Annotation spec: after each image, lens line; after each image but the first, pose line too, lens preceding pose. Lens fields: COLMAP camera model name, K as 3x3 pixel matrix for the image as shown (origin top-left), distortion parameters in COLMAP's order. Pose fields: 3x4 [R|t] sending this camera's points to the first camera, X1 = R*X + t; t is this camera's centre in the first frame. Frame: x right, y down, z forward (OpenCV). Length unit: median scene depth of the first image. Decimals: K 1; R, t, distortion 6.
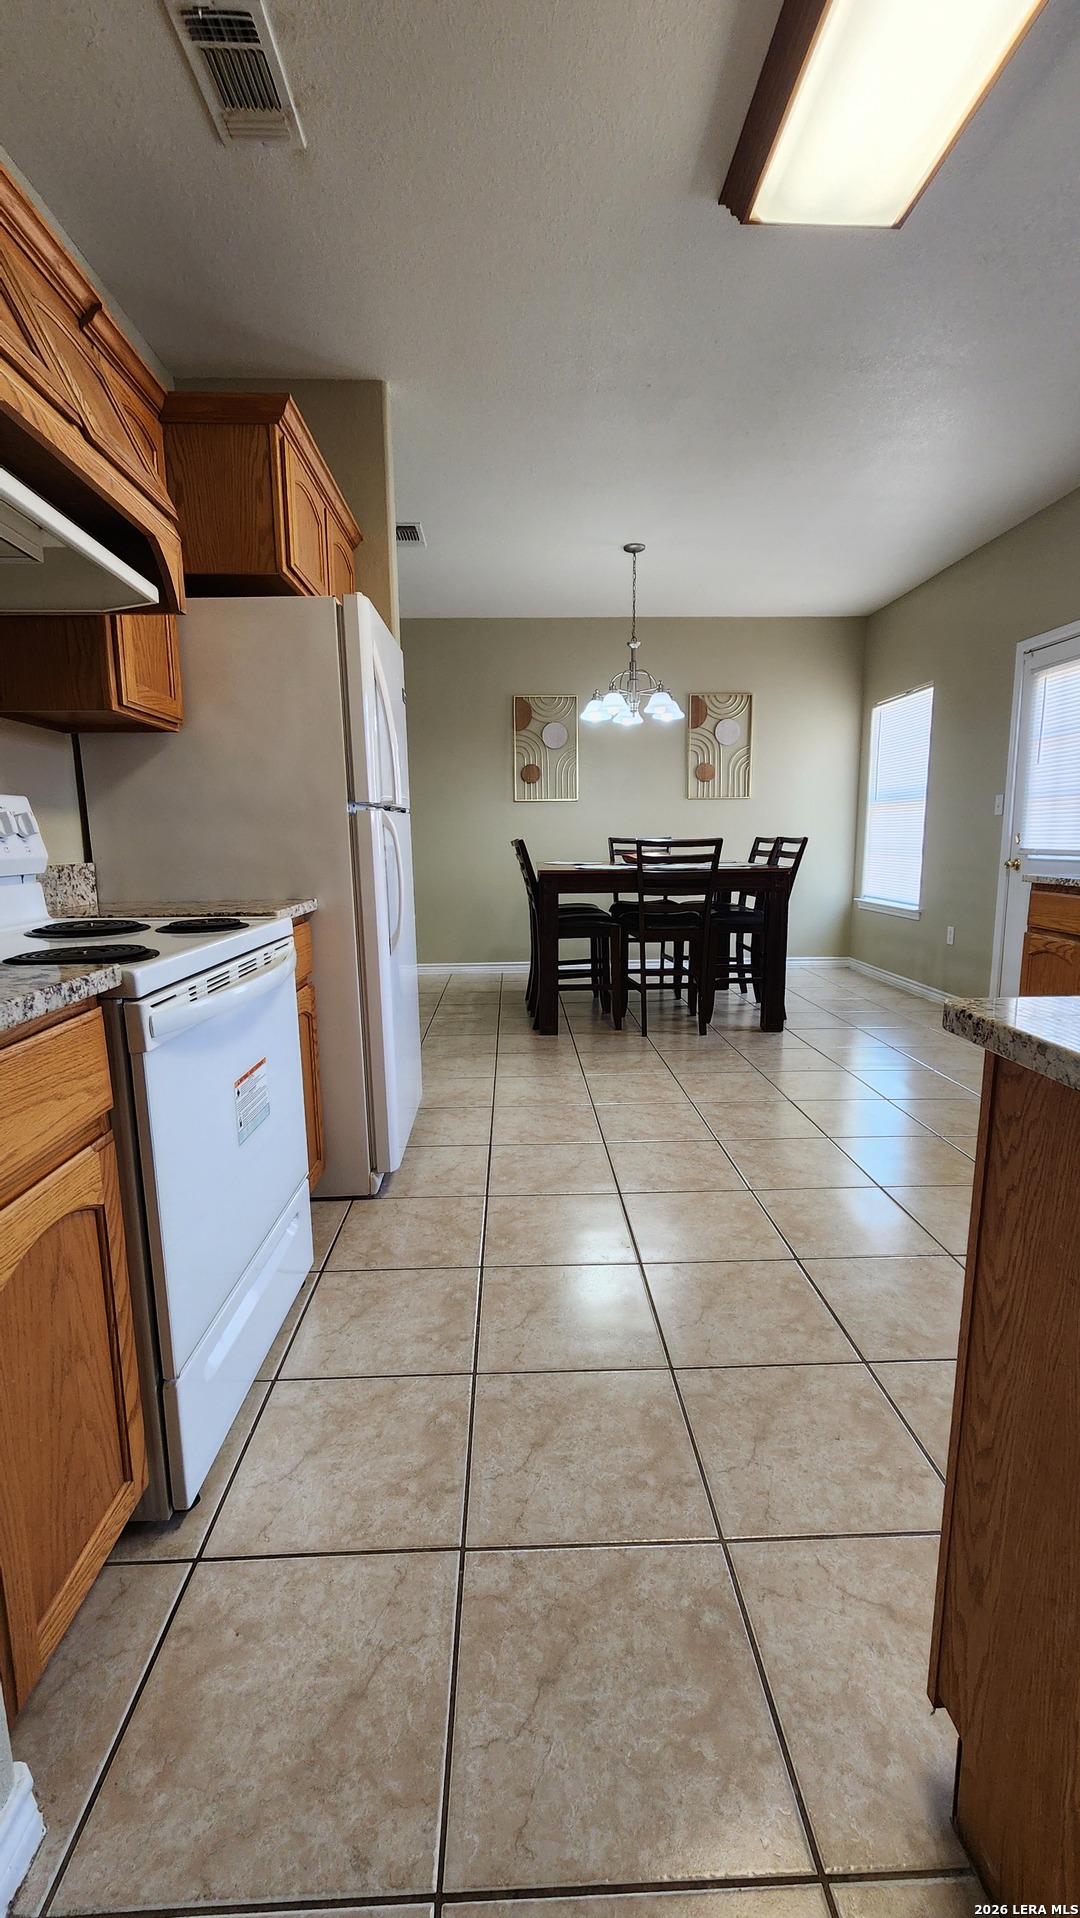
lens RADIAL K [[793.0, 0, 542.6], [0, 793.0, 959.4], [0, 0, 1]] dist [-0.002443, 0.002833]
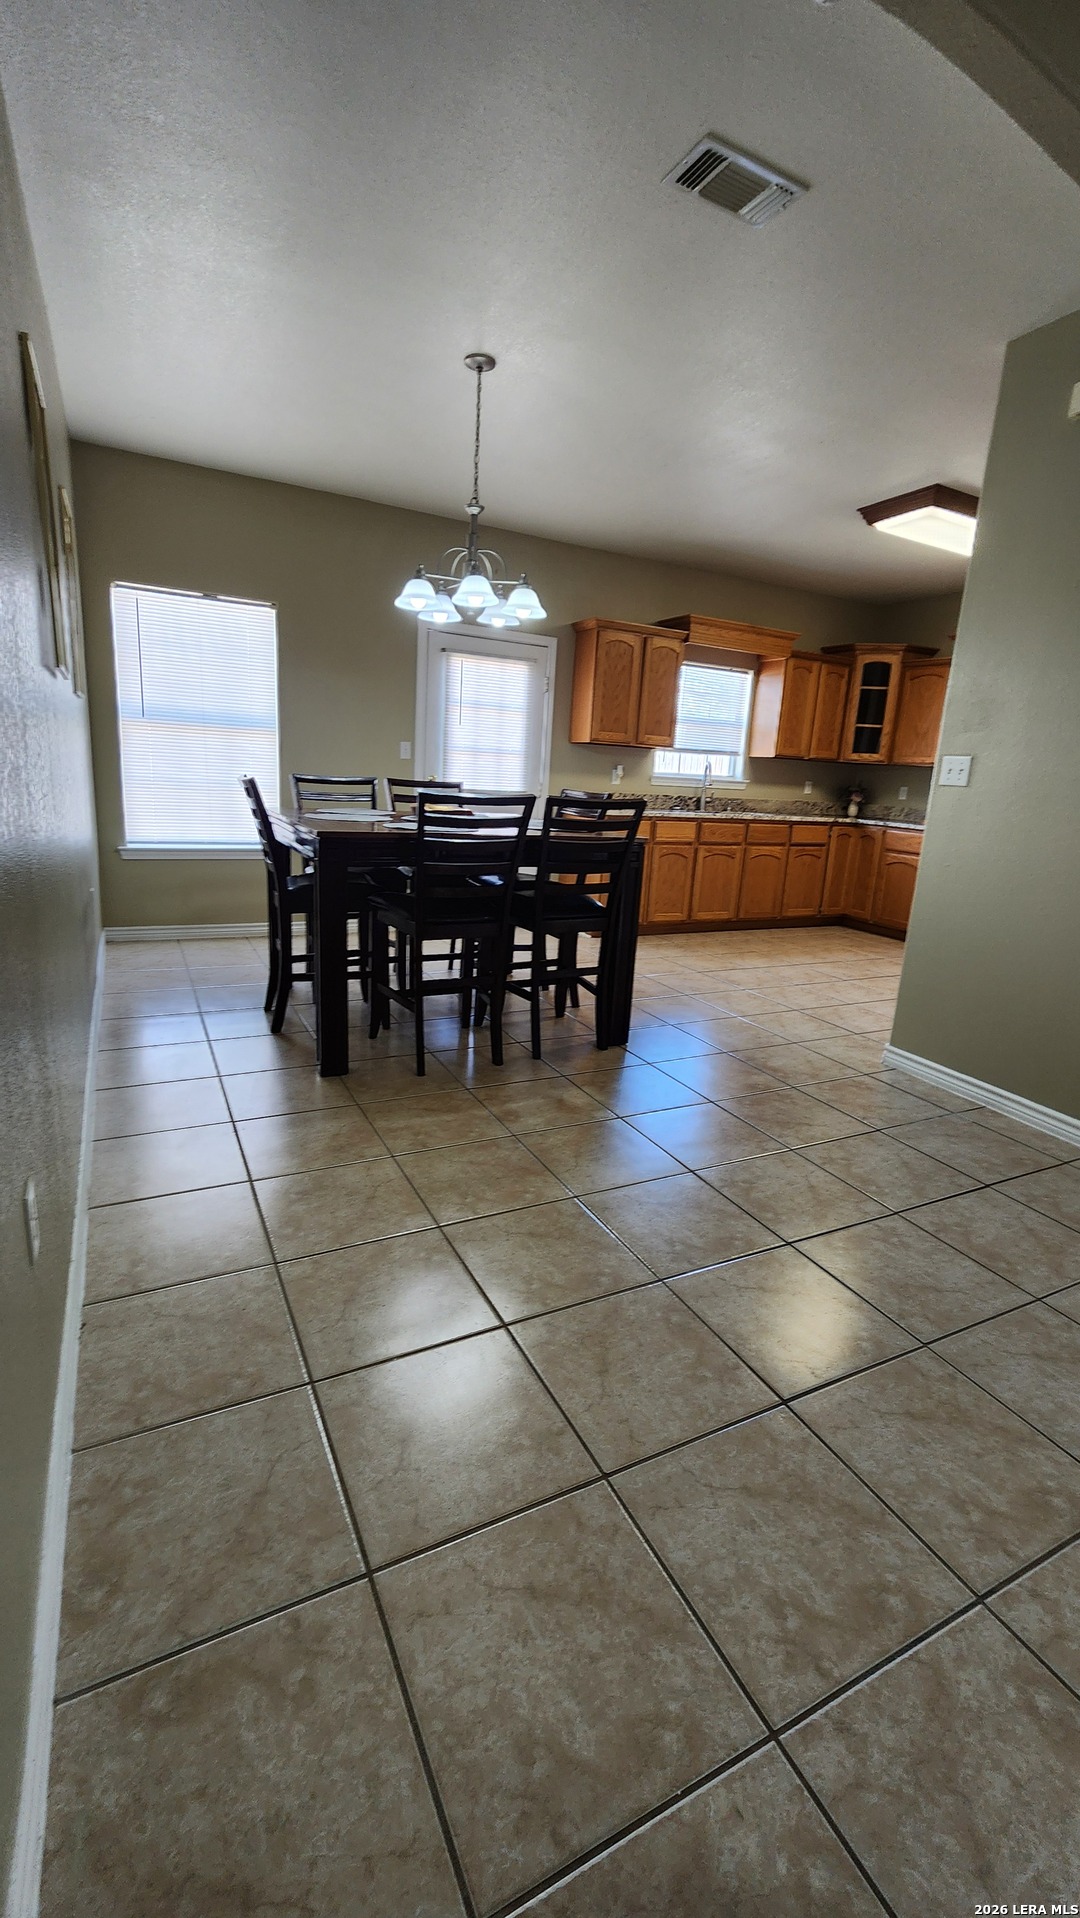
lens RADIAL K [[793.0, 0, 531.7], [0, 793.0, 961.6], [0, 0, 1]] dist [-0.002443, 0.002833]
pose [[-0.416071, -0.223258, 0.881499, -1.115623], [0.093017, 0.953857, 0.285489, -0.377408], [-0.904562, 0.200778, -0.376106, 2.348314]]
